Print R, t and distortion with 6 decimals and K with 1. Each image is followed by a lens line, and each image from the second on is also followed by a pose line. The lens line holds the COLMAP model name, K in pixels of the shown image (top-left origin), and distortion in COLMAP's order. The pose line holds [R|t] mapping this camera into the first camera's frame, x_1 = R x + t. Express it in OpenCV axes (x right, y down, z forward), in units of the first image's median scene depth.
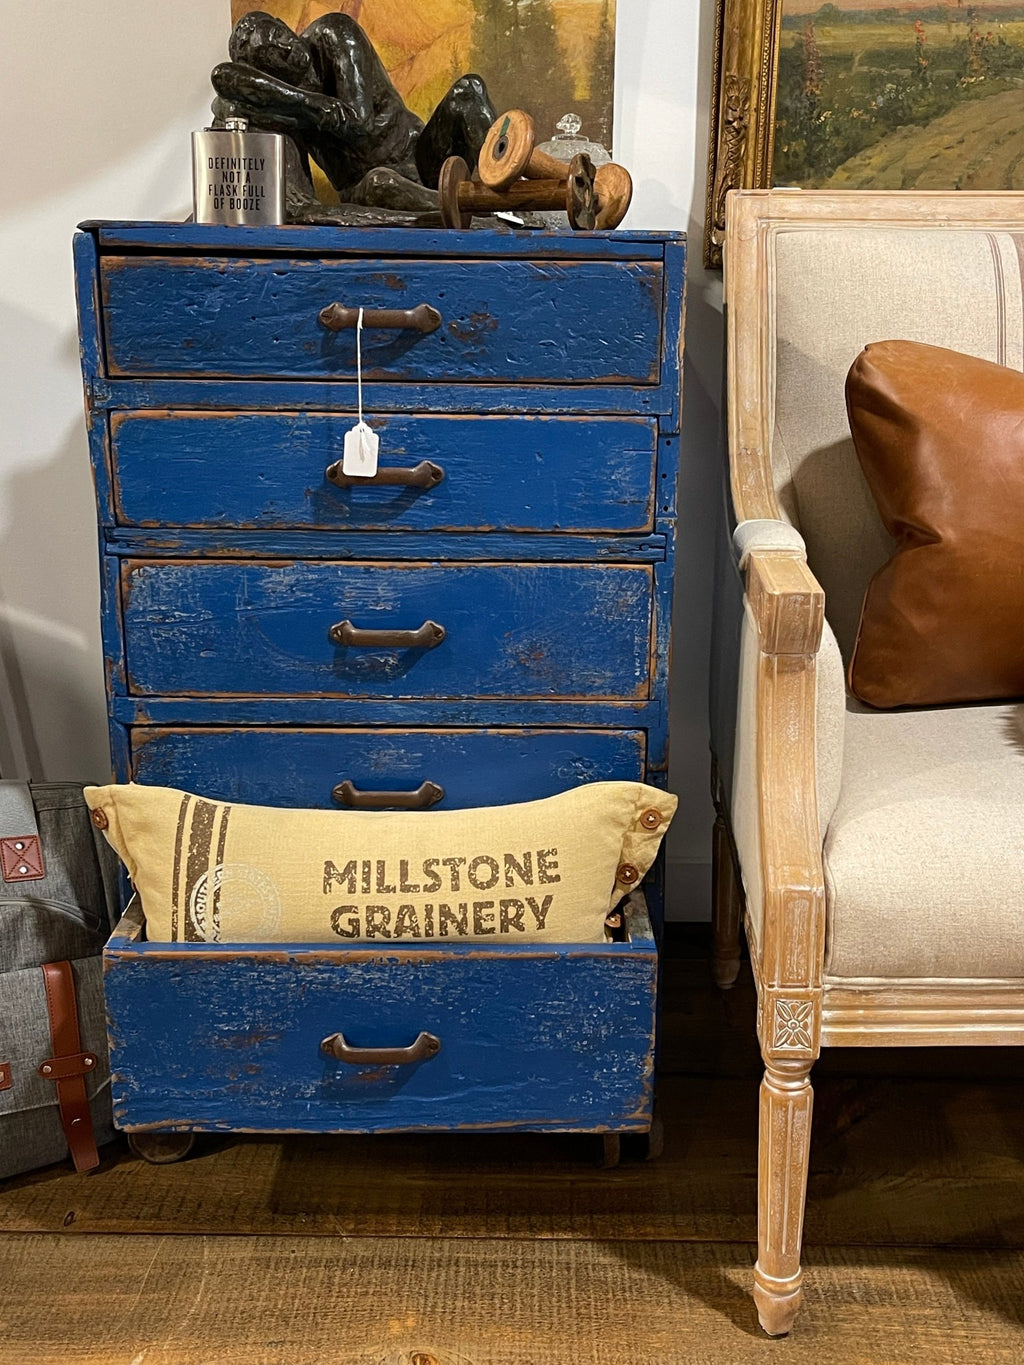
lens RADIAL K [[1444.0, 0, 529.6], [0, 1444.0, 685.3], [0, 0, 1]] dist [0.039458, 0.000000]
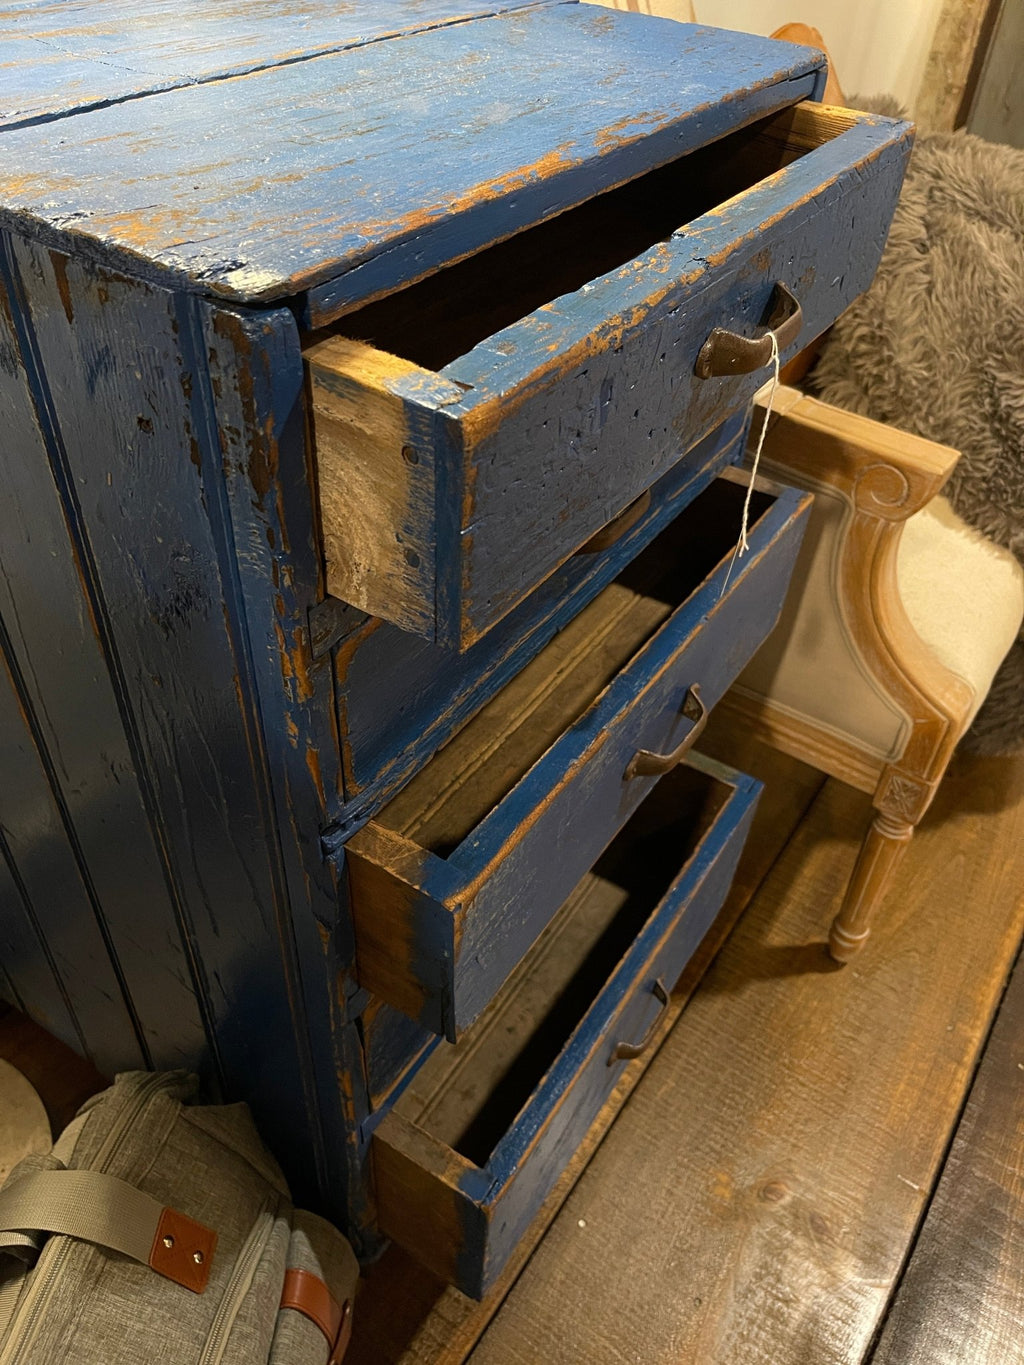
lens RADIAL K [[1051.9, 0, 516.4], [0, 1051.9, 685.7], [0, 0, 1]] dist [0.011747, -0.003406]
pose [[0.548511, -0.544566, 0.634495, -0.476590], [0.176779, 0.817209, 0.548561, -0.354009], [-0.817242, -0.188726, 0.544516, 0.739977]]
